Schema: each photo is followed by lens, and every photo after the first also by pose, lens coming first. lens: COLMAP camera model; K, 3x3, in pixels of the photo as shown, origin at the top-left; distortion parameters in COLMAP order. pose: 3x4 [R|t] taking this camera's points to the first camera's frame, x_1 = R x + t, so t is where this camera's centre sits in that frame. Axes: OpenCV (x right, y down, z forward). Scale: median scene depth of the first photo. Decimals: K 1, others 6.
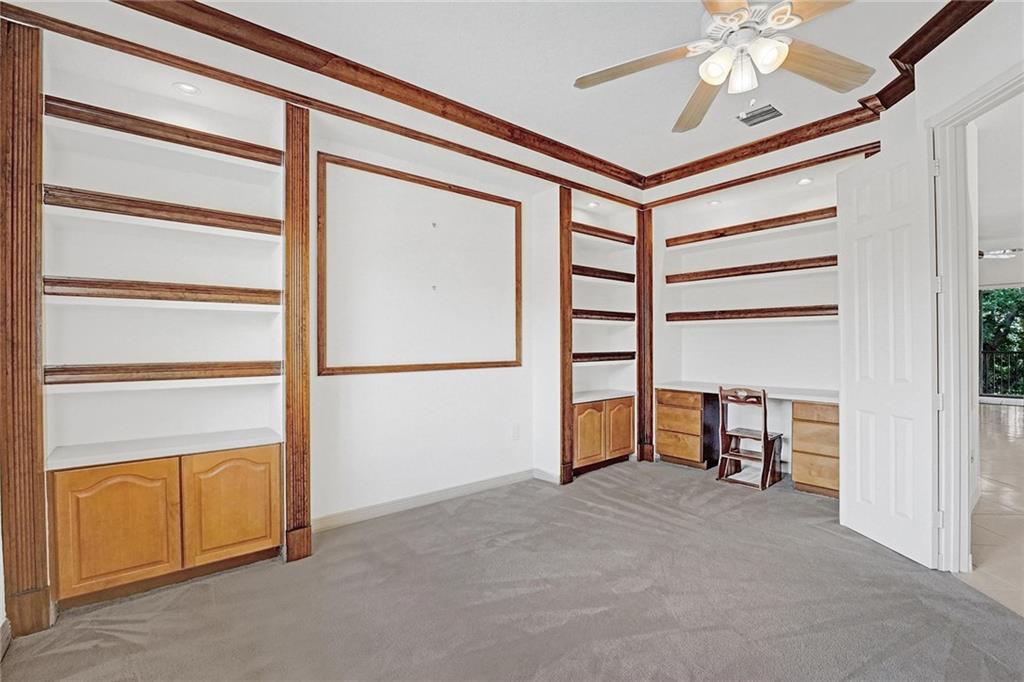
lens RADIAL K [[445.4, 0, 510.9], [0, 445.4, 343.2], [0, 0, 1]] dist [-0.023072, -0.000130]
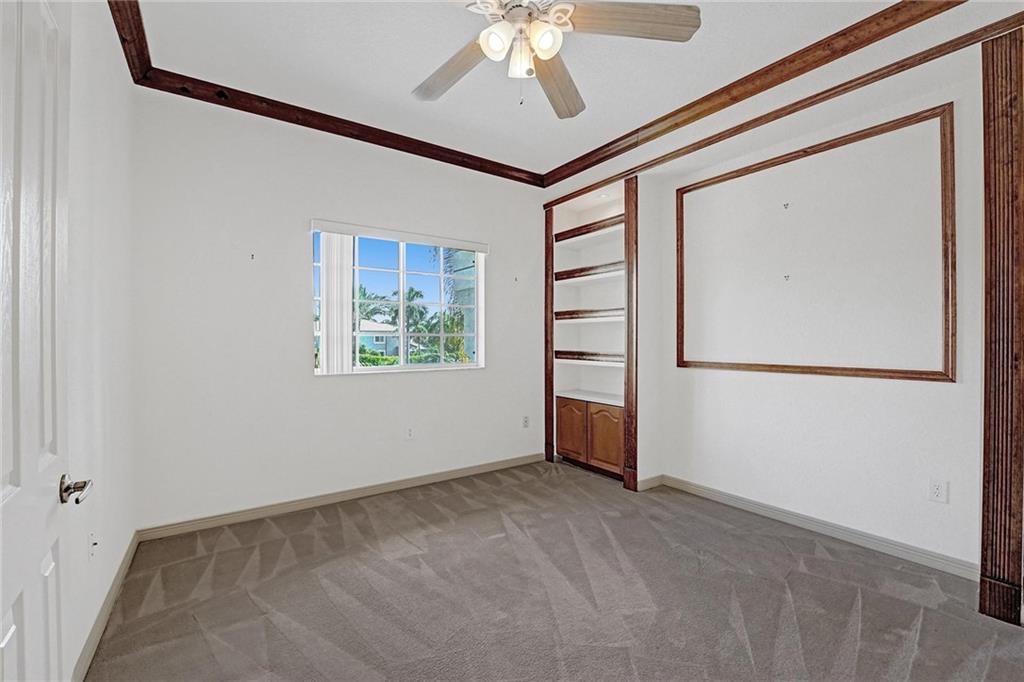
lens RADIAL K [[445.4, 0, 531.1], [0, 445.4, 342.4], [0, 0, 1]] dist [-0.023072, -0.000130]
pose [[-0.050250, 0.006959, -0.998712, 0.995903], [0.001699, 0.999975, 0.006882, -0.006430], [0.998735, -0.001351, -0.050261, 0.748925]]
